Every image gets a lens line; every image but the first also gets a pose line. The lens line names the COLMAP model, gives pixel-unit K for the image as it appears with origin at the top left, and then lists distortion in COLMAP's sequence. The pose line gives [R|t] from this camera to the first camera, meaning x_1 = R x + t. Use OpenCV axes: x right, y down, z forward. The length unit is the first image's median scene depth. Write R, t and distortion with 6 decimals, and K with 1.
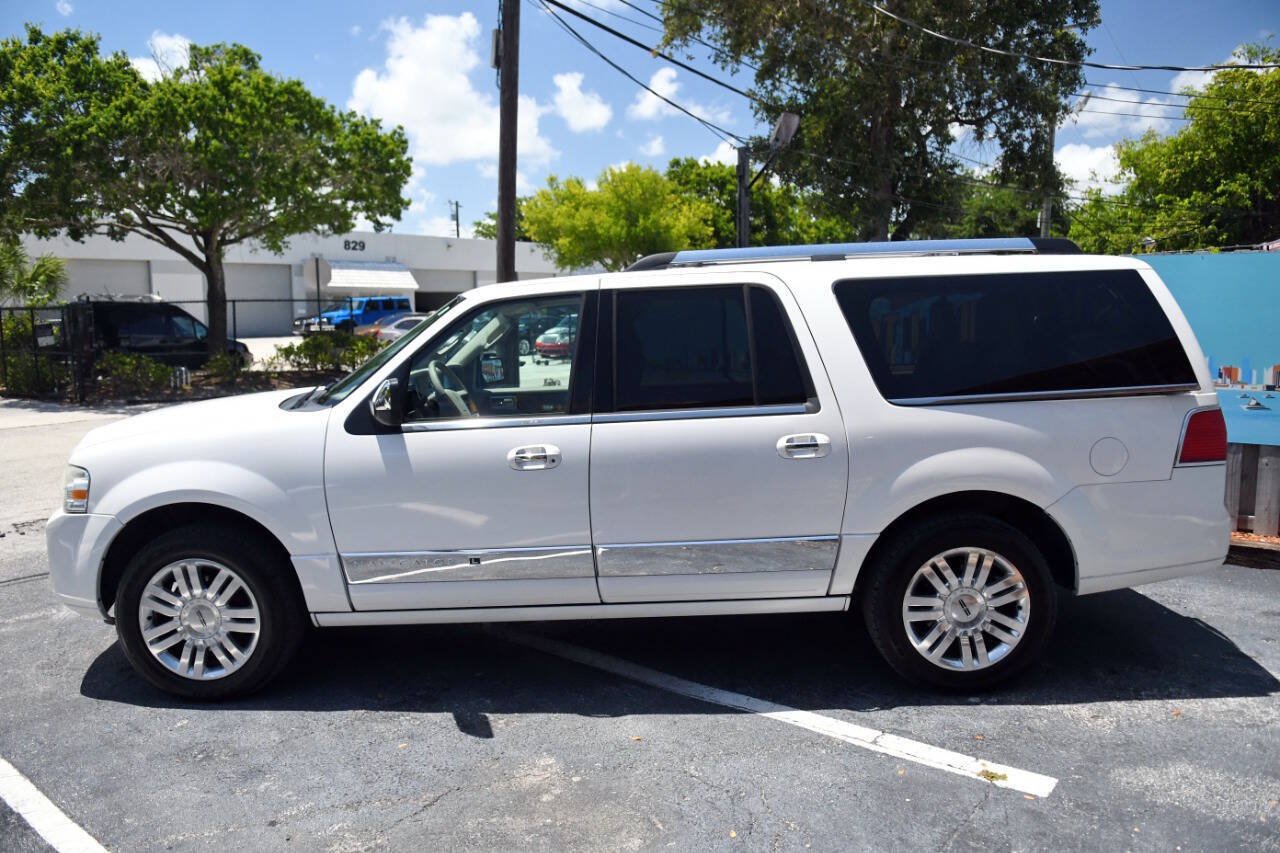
lens RADIAL K [[936.4, 0, 640.0], [0, 936.4, 426.5], [0, 0, 1]] dist [-0.034142, -0.025688]
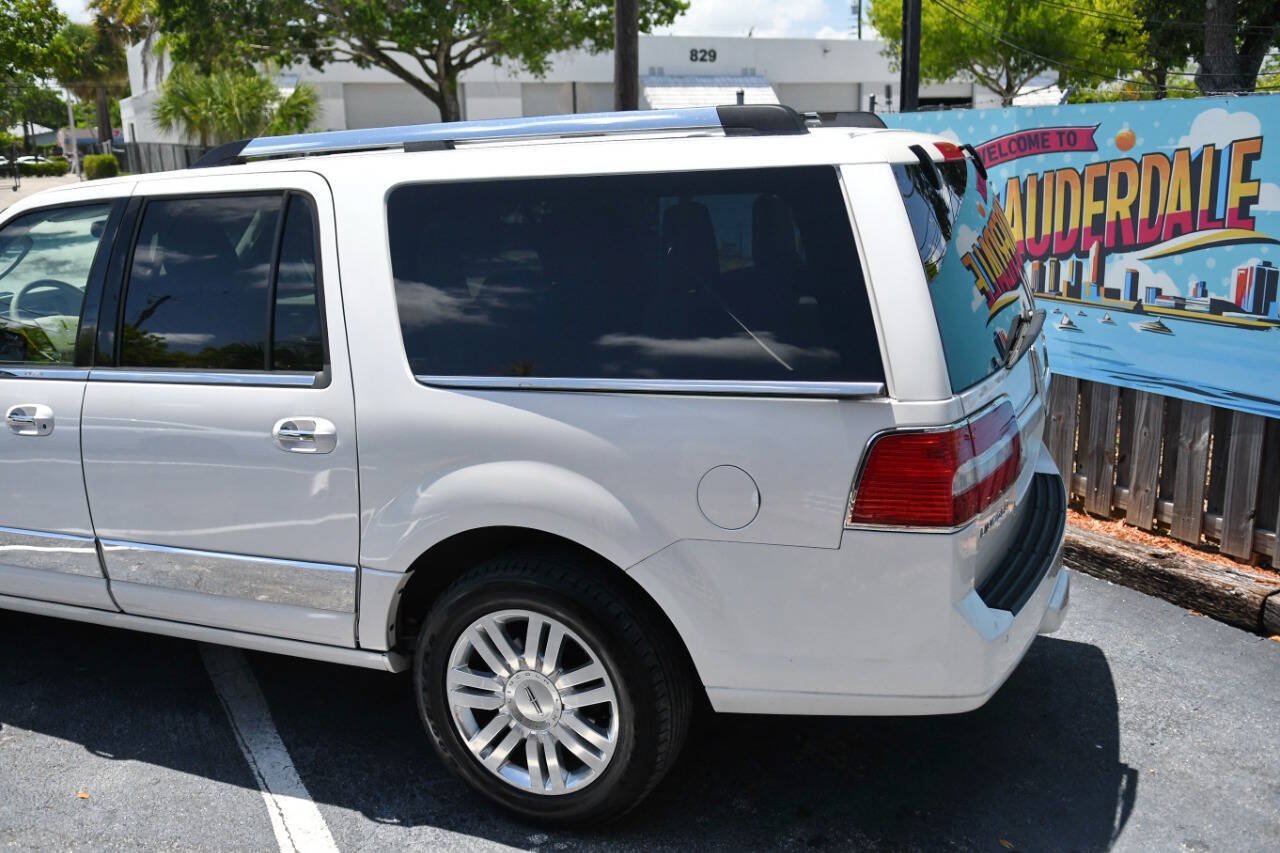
lens RADIAL K [[1176.6, 0, 640.0], [0, 1176.6, 426.5], [0, 0, 1]] dist [-0.006606, -0.004569]
pose [[0.919598, 0.080996, -0.384420, 0.482337], [-0.033001, 0.990984, 0.129854, -0.069630], [0.391472, -0.106727, 0.913980, 0.200861]]
